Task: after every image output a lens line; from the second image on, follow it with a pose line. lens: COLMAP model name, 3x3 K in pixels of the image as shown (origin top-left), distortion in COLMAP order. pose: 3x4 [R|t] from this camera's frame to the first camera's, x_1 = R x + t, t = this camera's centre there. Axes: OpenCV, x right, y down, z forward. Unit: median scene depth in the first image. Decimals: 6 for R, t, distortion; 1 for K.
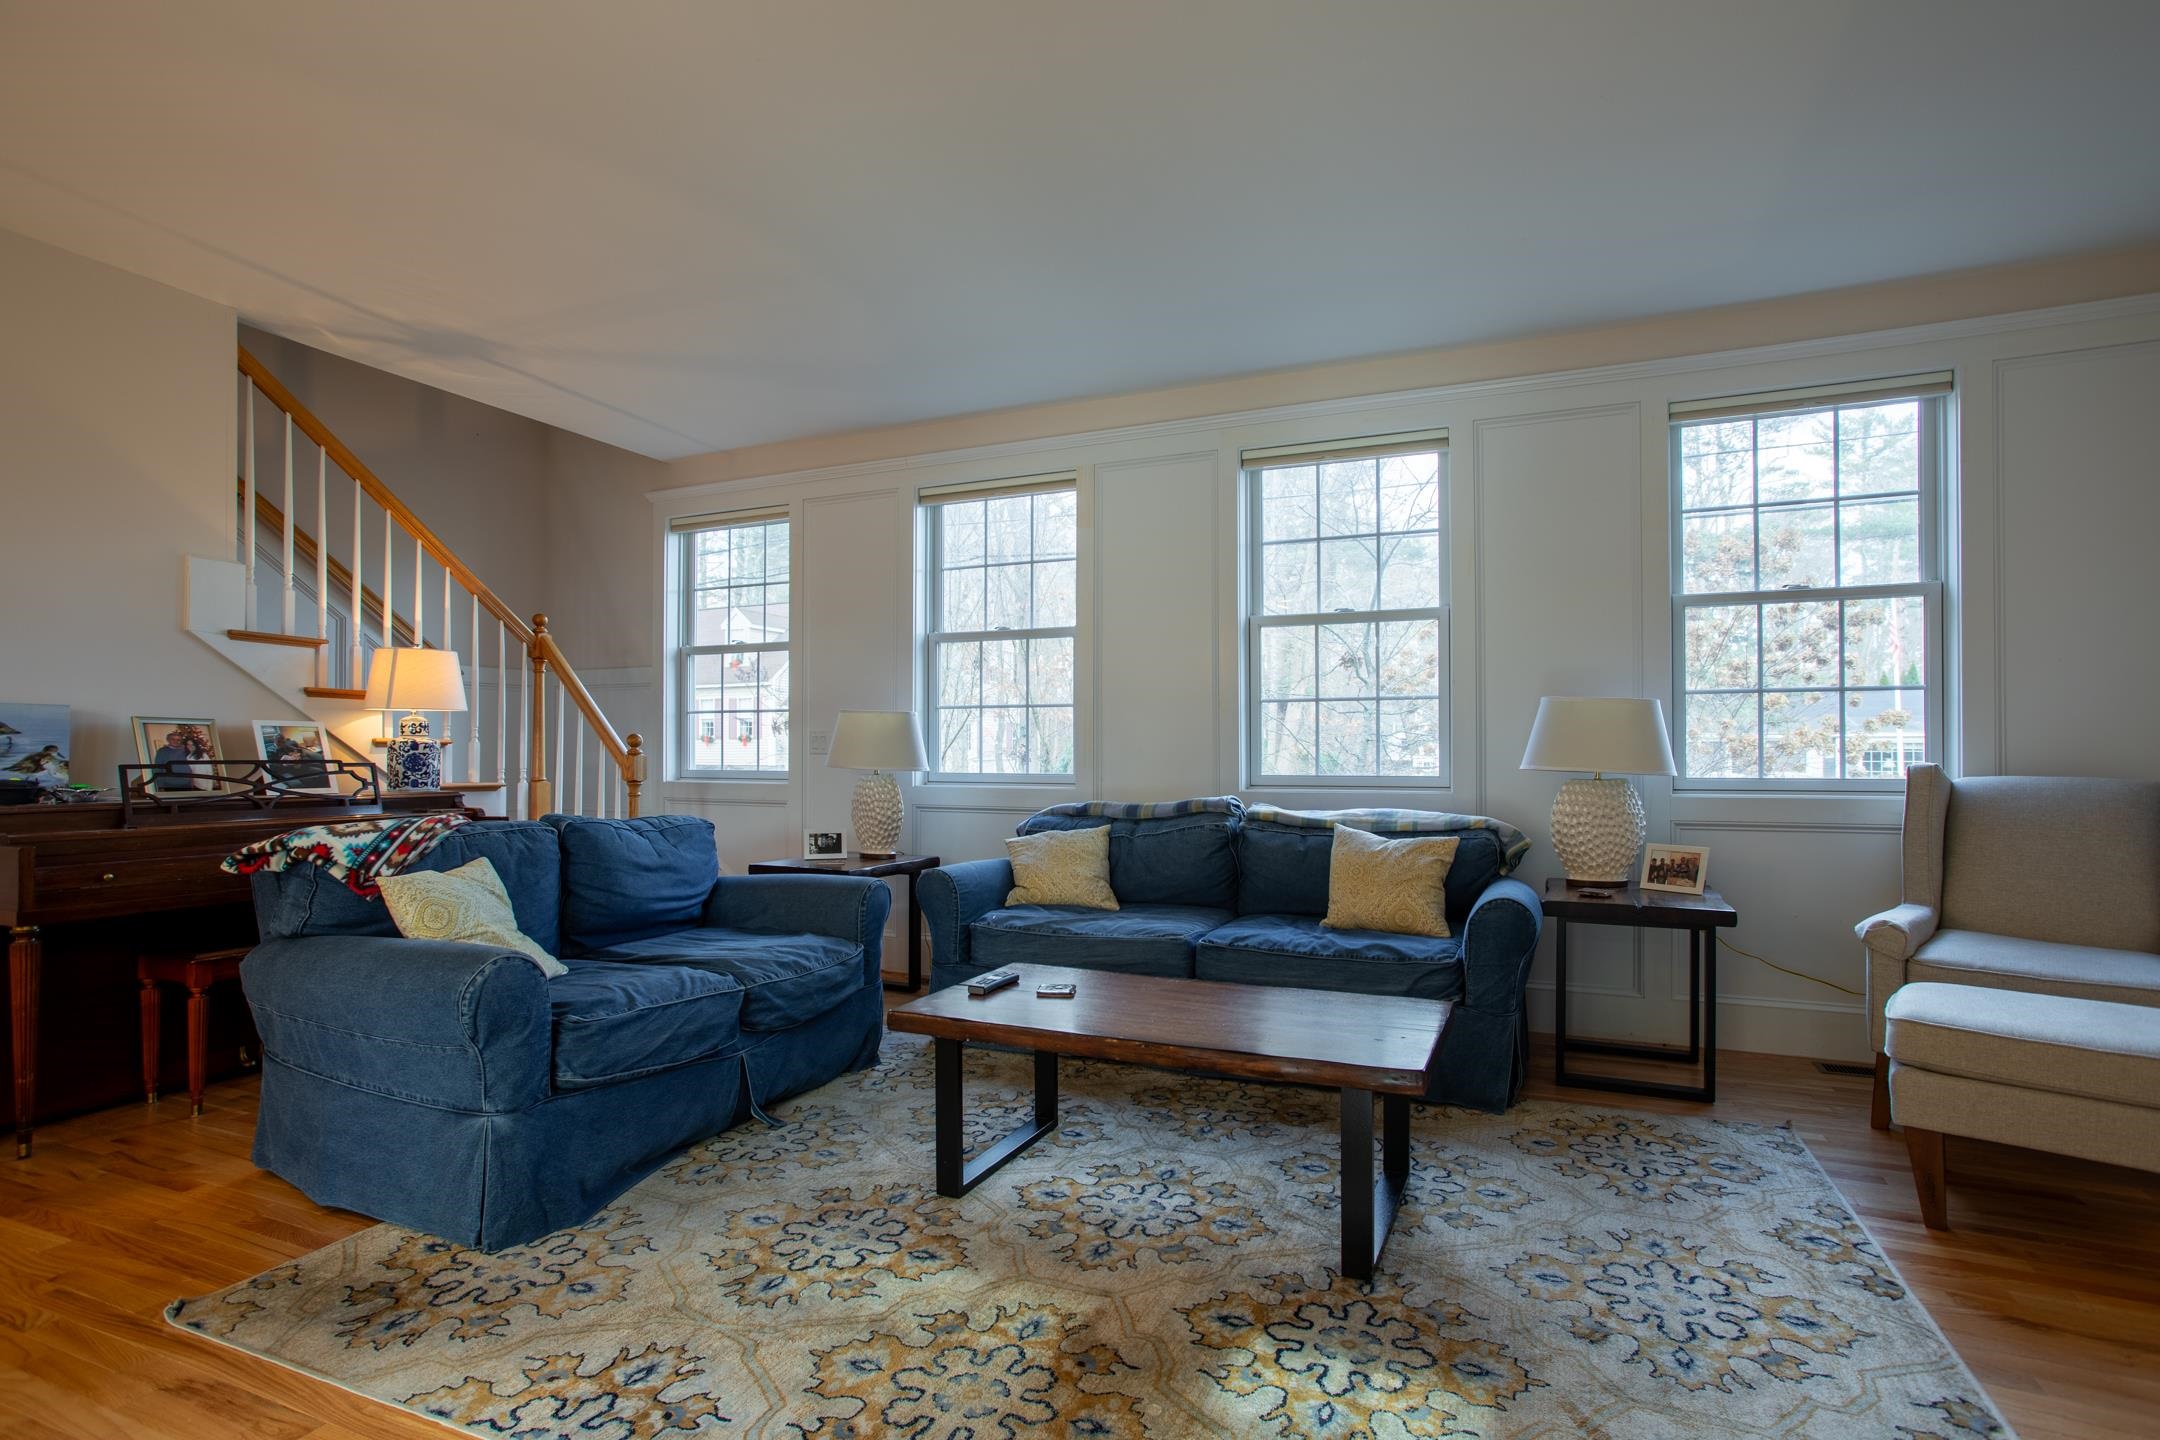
lens RADIAL K [[1042.7, 0, 1084.5], [0, 1042.7, 732.3], [0, 0, 1]] dist [-0.041007, 0.025169]
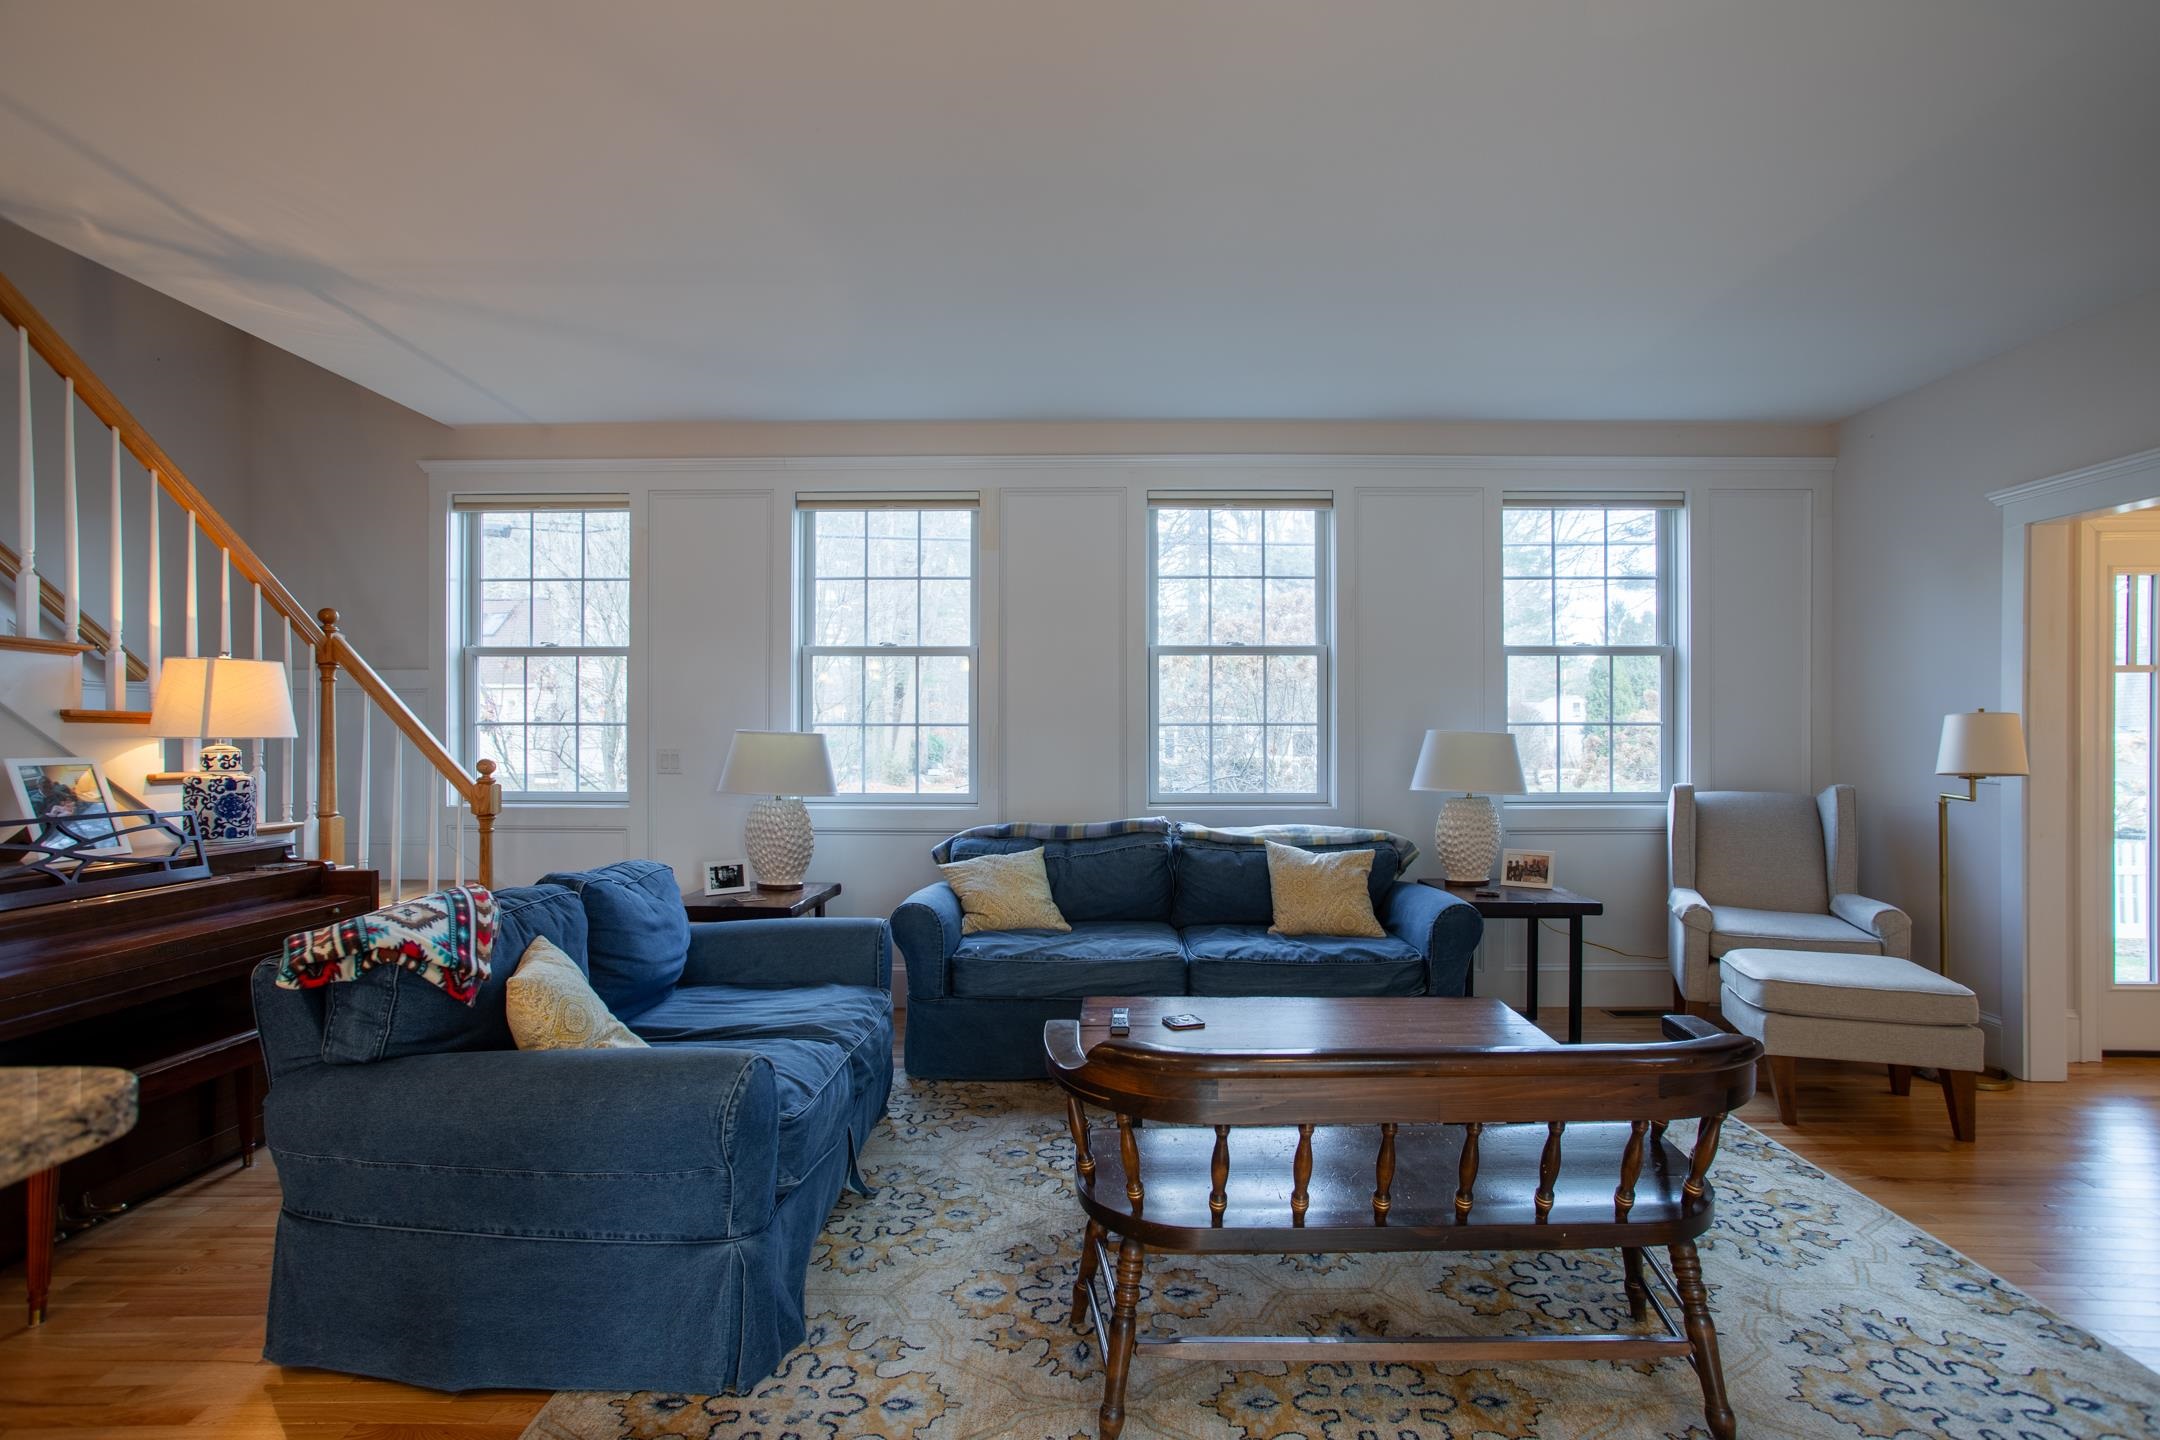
lens RADIAL K [[1039.4, 0, 1080.0], [0, 1039.4, 720.0], [0, 0, 1]] dist [-0.038924, 0.024173]
pose [[0.921662, 0.005054, 0.387960, -0.383872], [-0.007849, 0.999953, 0.005622, -0.047523], [-0.387914, -0.008226, 0.921659, 0.045792]]
